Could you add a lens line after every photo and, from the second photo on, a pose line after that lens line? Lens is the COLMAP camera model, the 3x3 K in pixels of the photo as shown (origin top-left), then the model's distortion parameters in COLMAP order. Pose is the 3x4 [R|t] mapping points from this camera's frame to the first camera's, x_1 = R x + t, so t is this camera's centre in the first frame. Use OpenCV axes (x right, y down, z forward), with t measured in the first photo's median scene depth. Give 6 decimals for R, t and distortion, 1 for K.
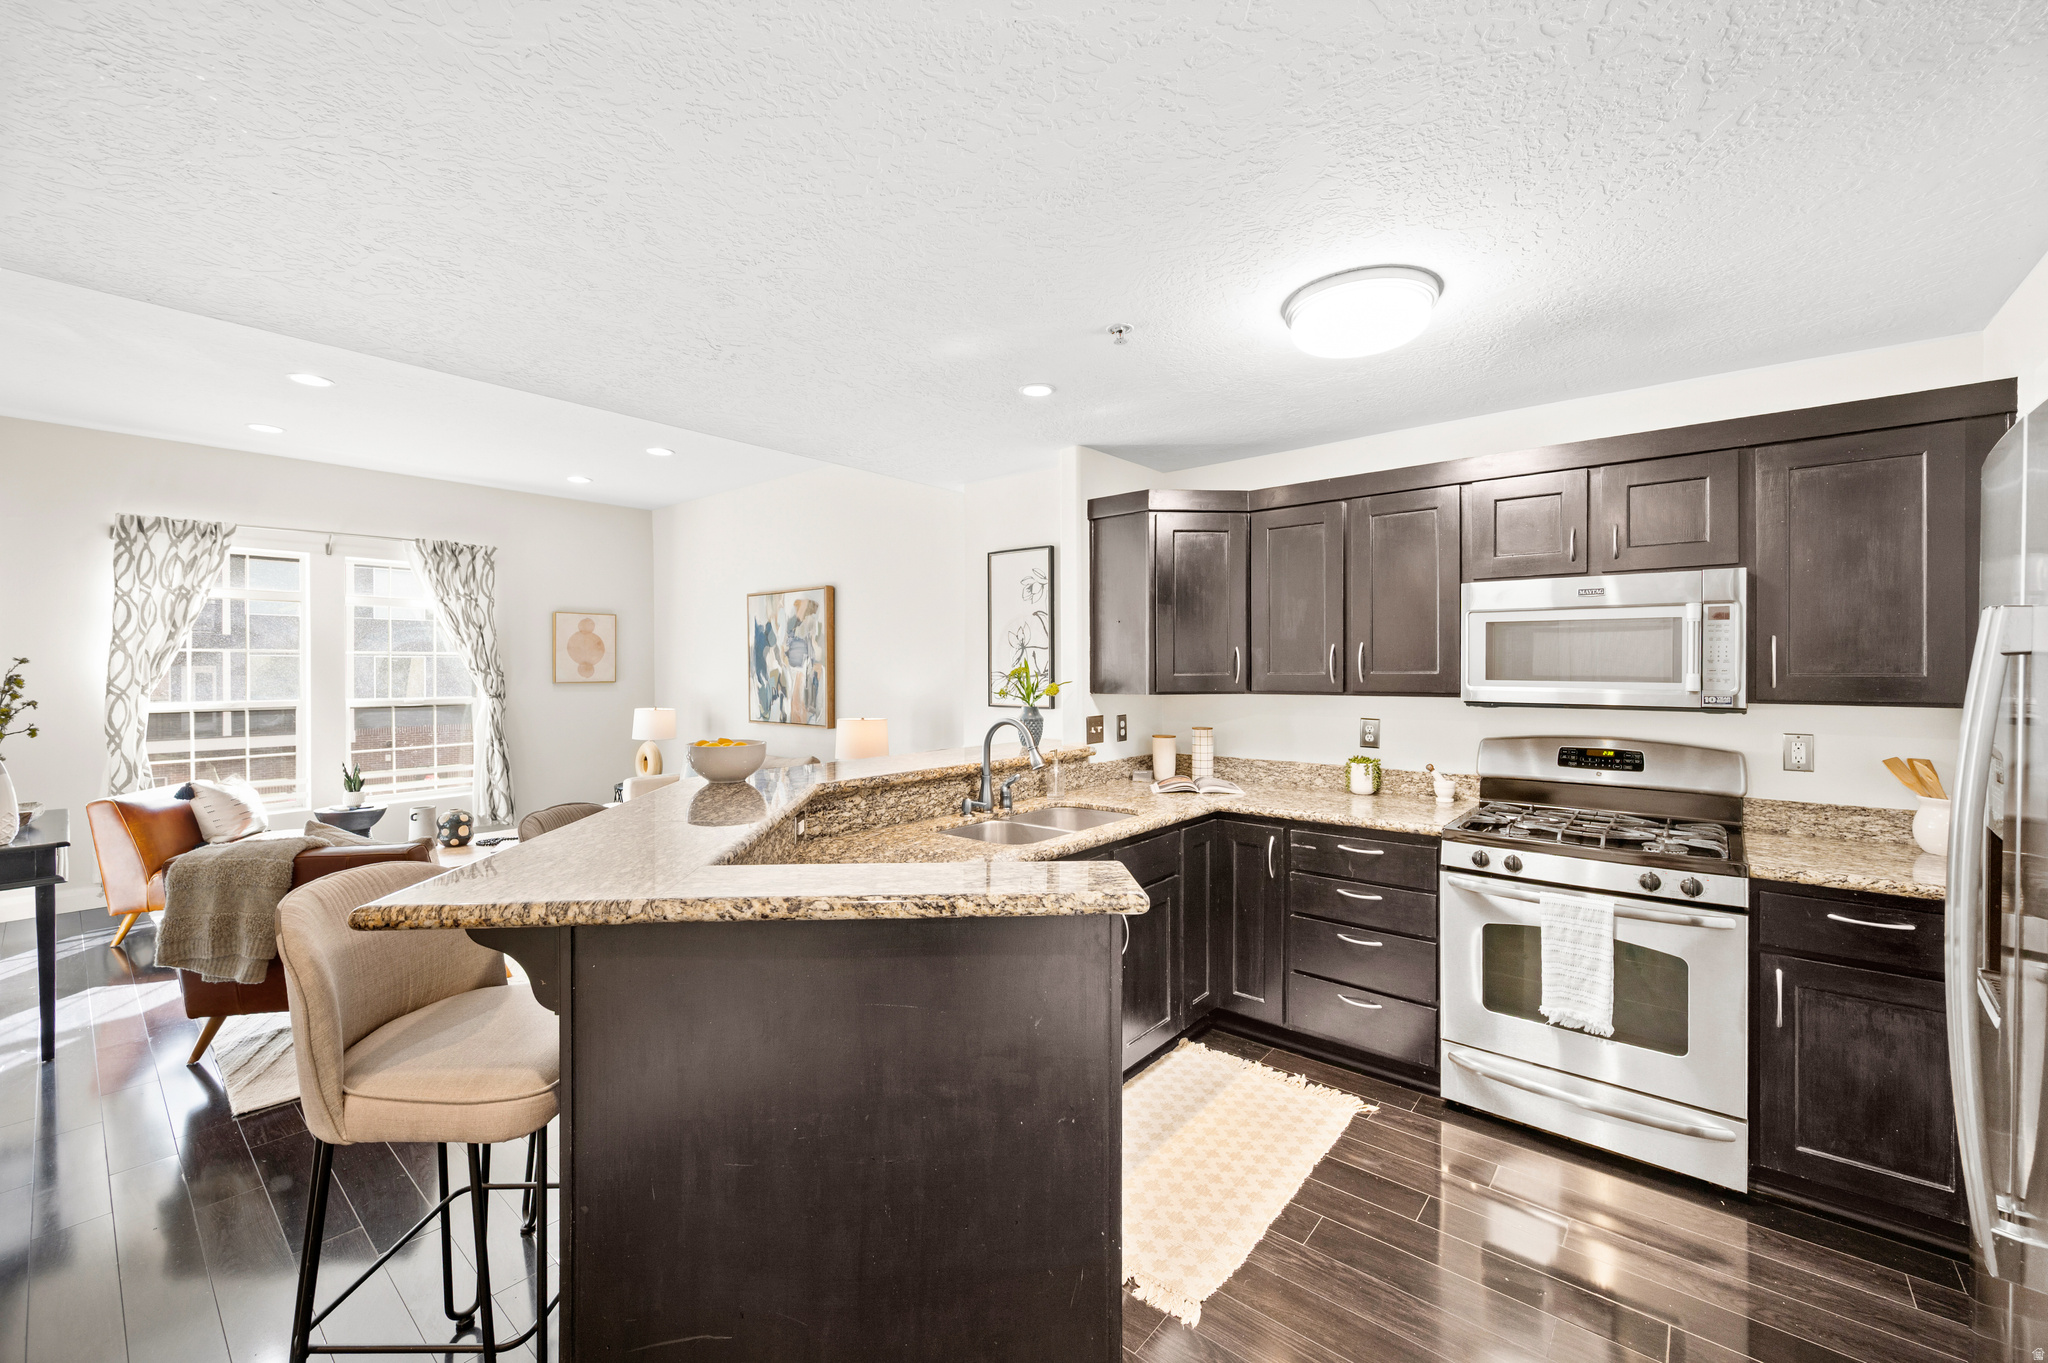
lens RADIAL K [[813.9, 0, 1029.5], [0, 813.9, 671.8], [0, 0, 1]] dist [0.001004, 0.000227]
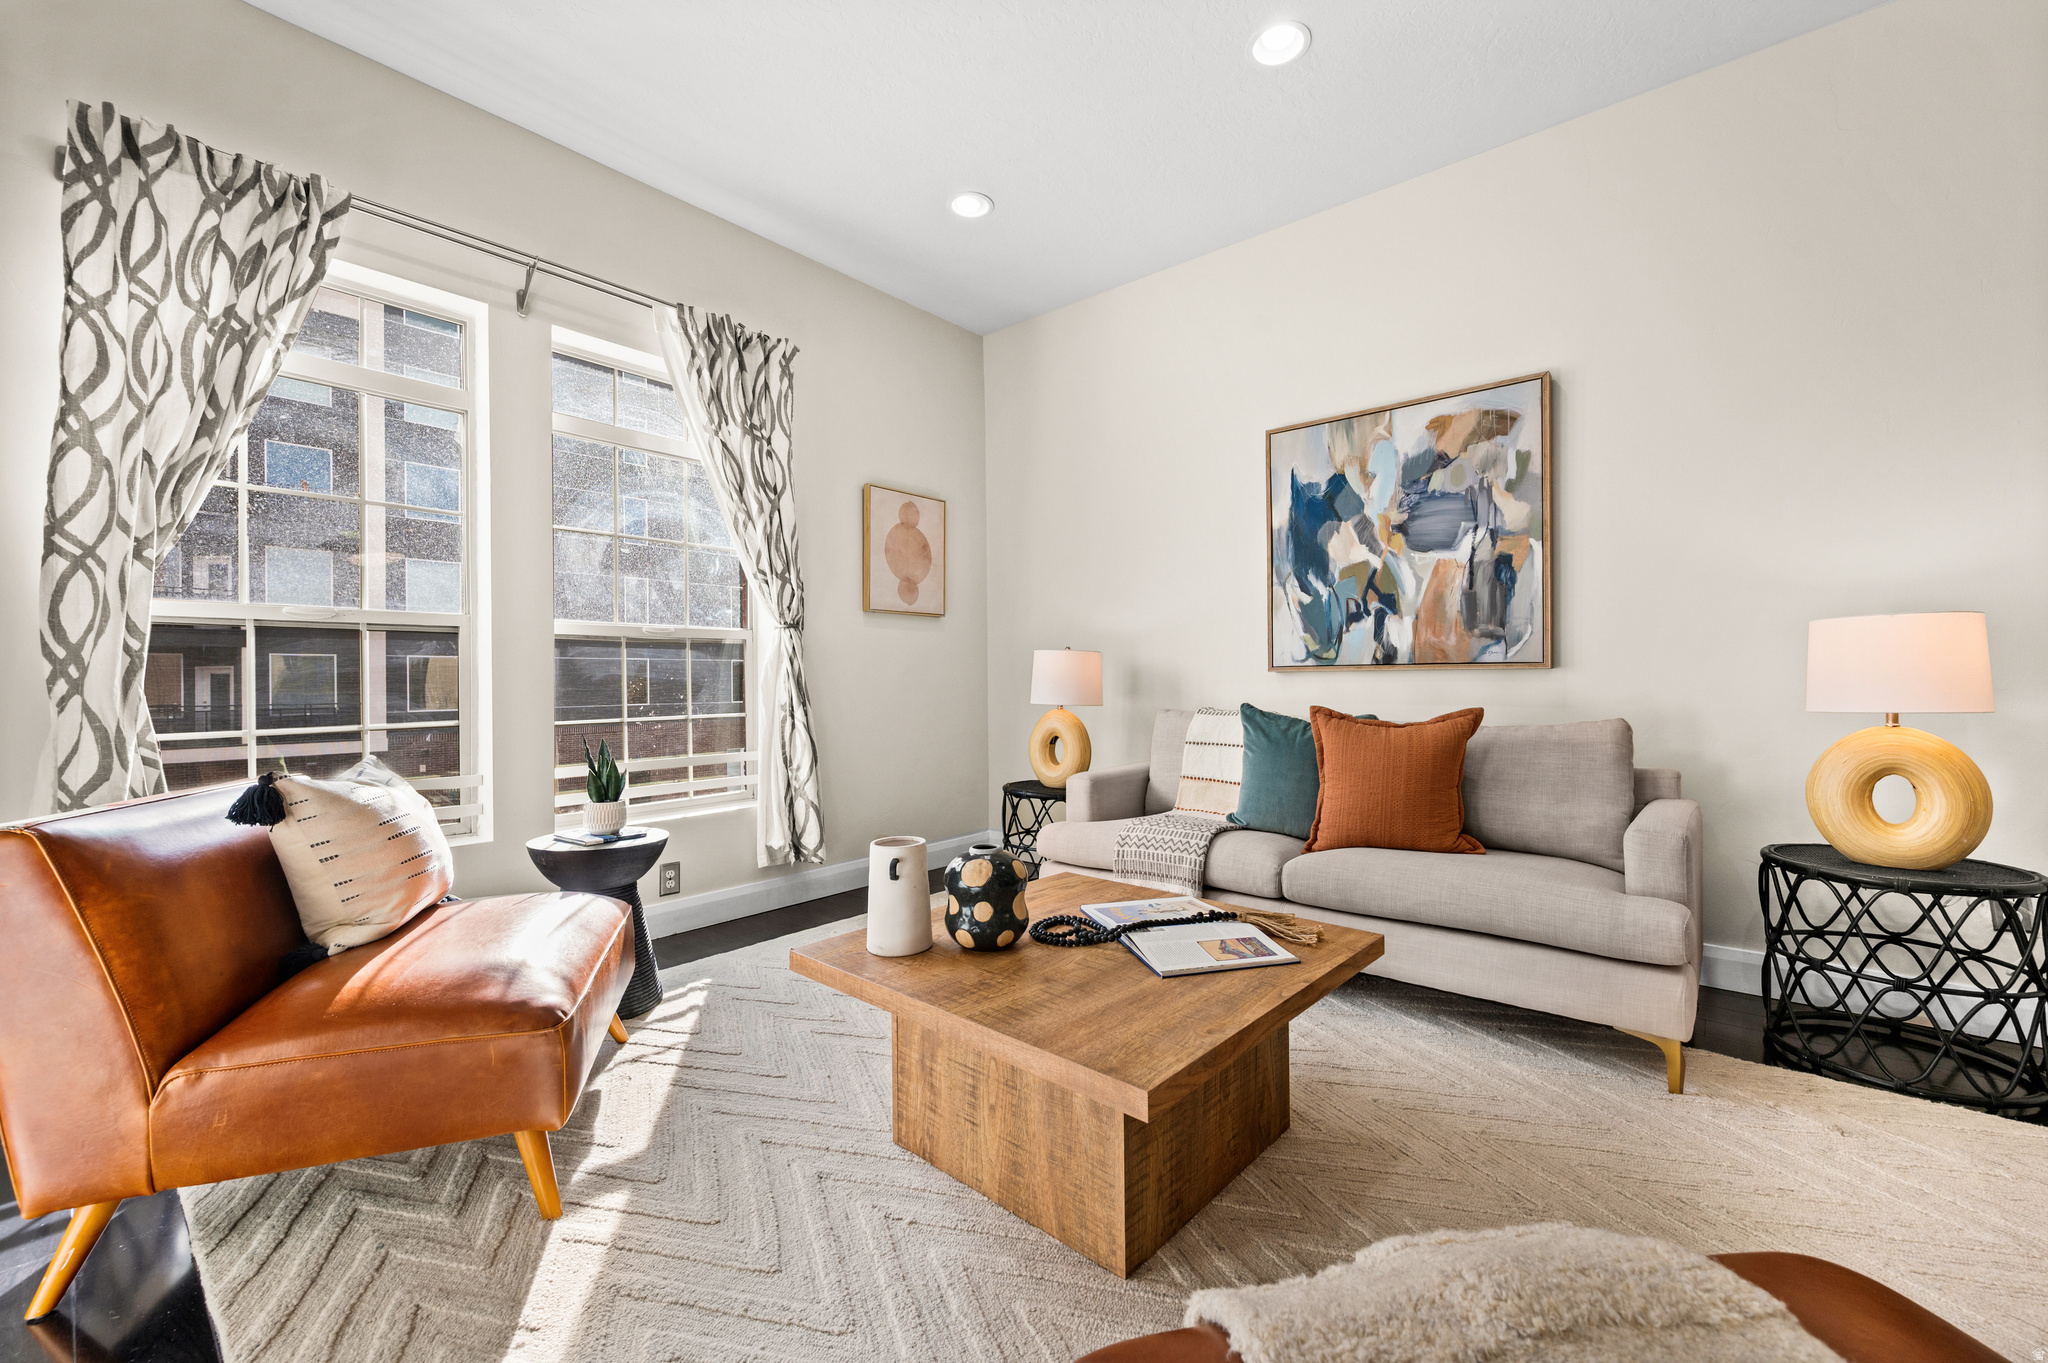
lens RADIAL K [[822.3, 0, 1046.3], [0, 822.3, 680.3], [0, 0, 1]] dist [0.001004, 0.000144]
pose [[0.999982, -0.005536, -0.002113, -0.540793], [0.005535, 0.999984, -0.000664, 0.075314], [0.002116, 0.000652, 0.999998, 0.503018]]
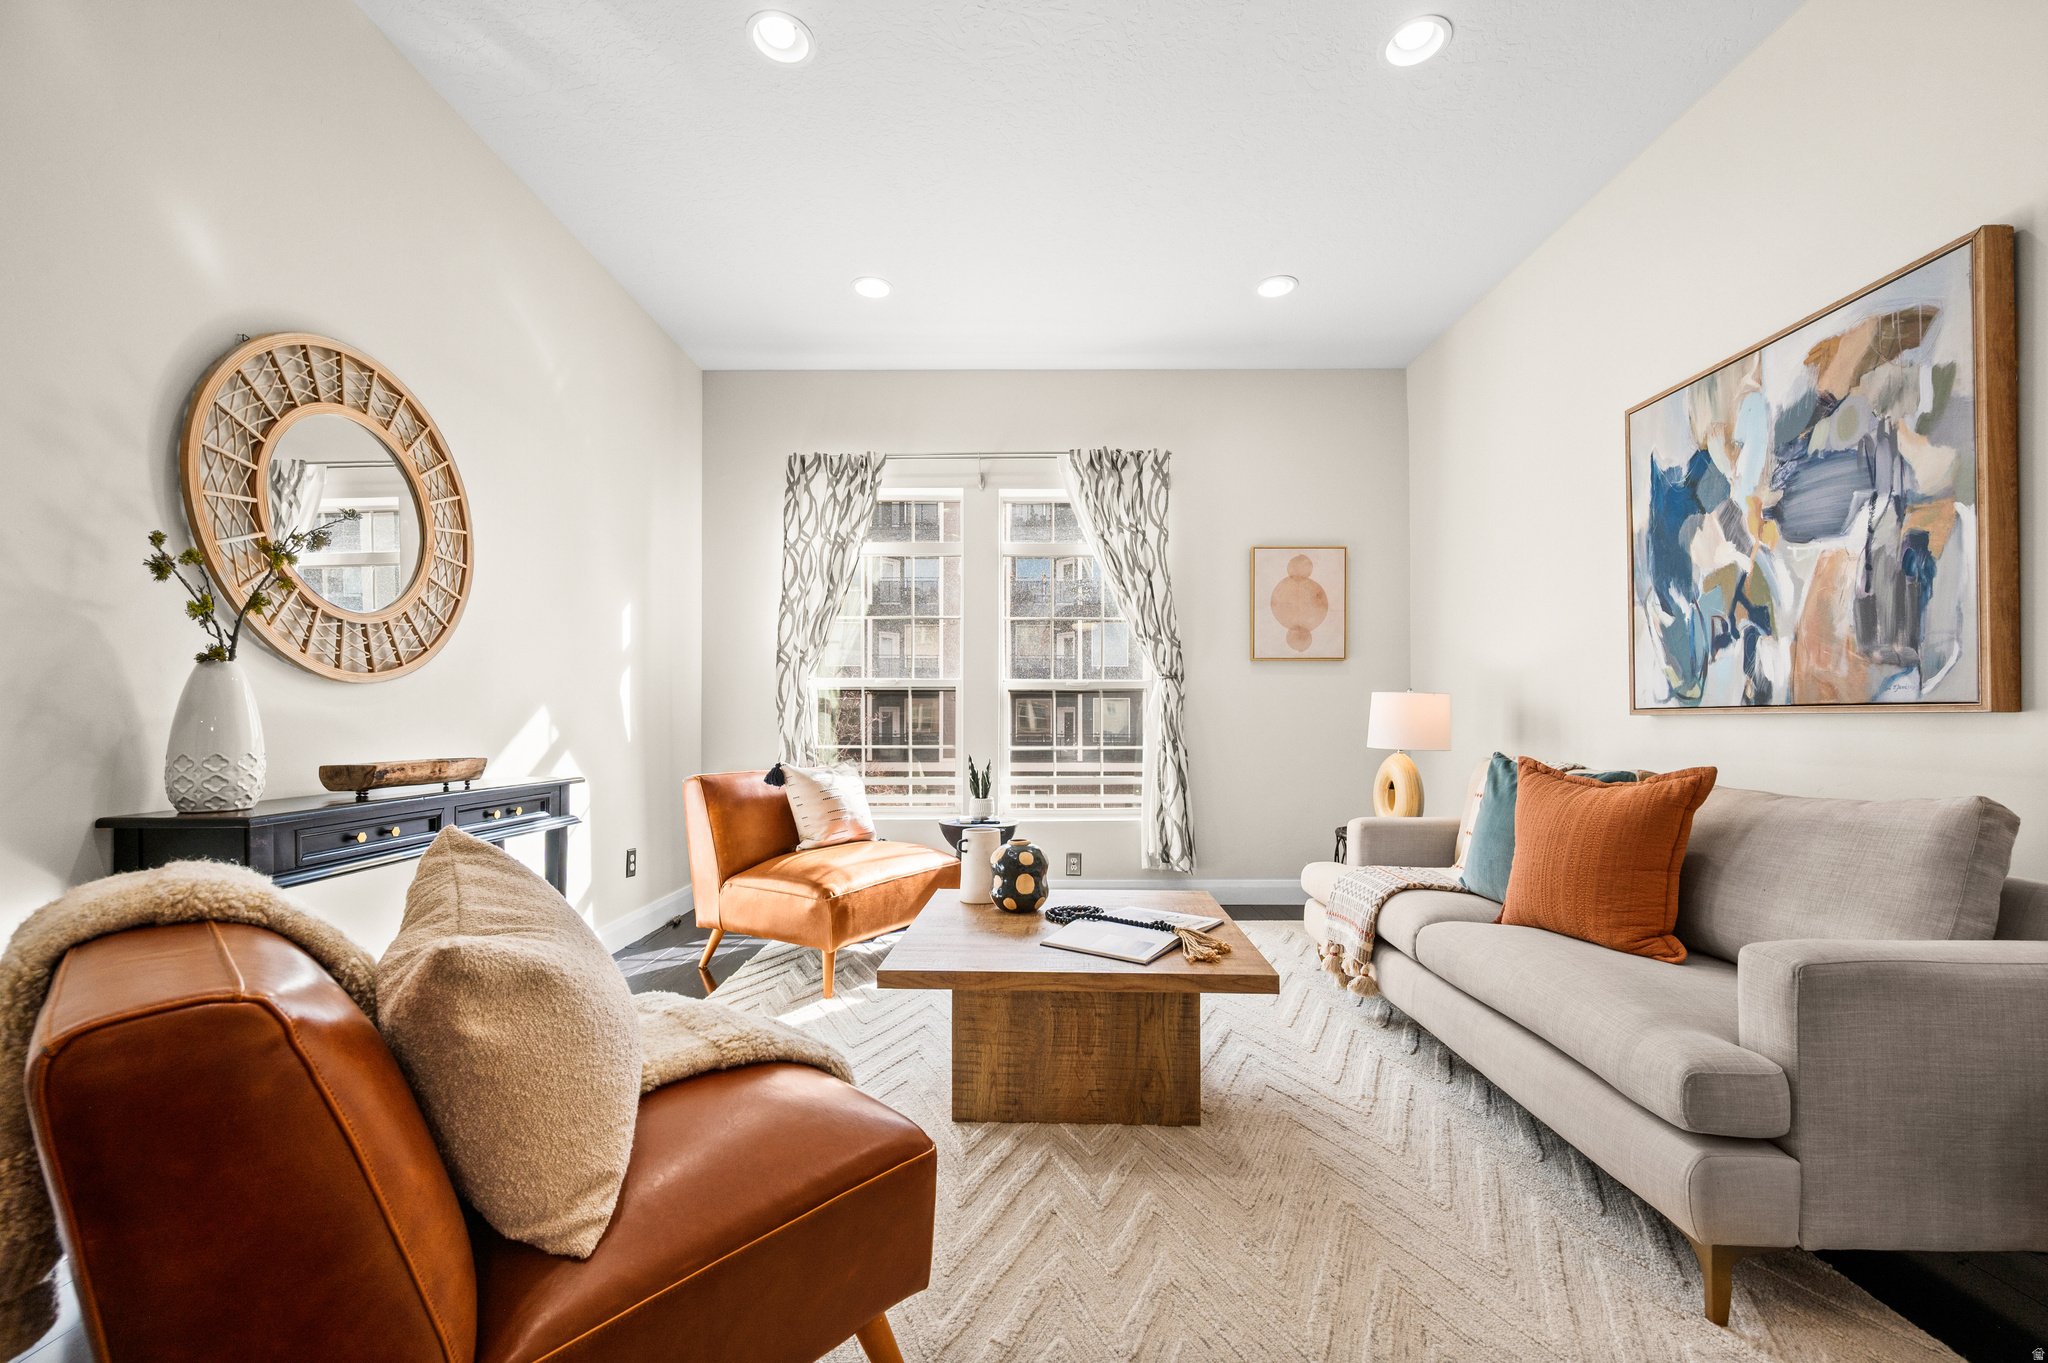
lens RADIAL K [[818.2, 0, 1022.2], [0, 818.2, 713.3], [0, 0, 1]] dist [-0.000464, -0.000109]
pose [[0.635836, -0.004569, -0.771811, -0.239985], [-0.003839, 0.999951, -0.009082, 0.074119], [0.771815, 0.008737, 0.635787, 0.534916]]
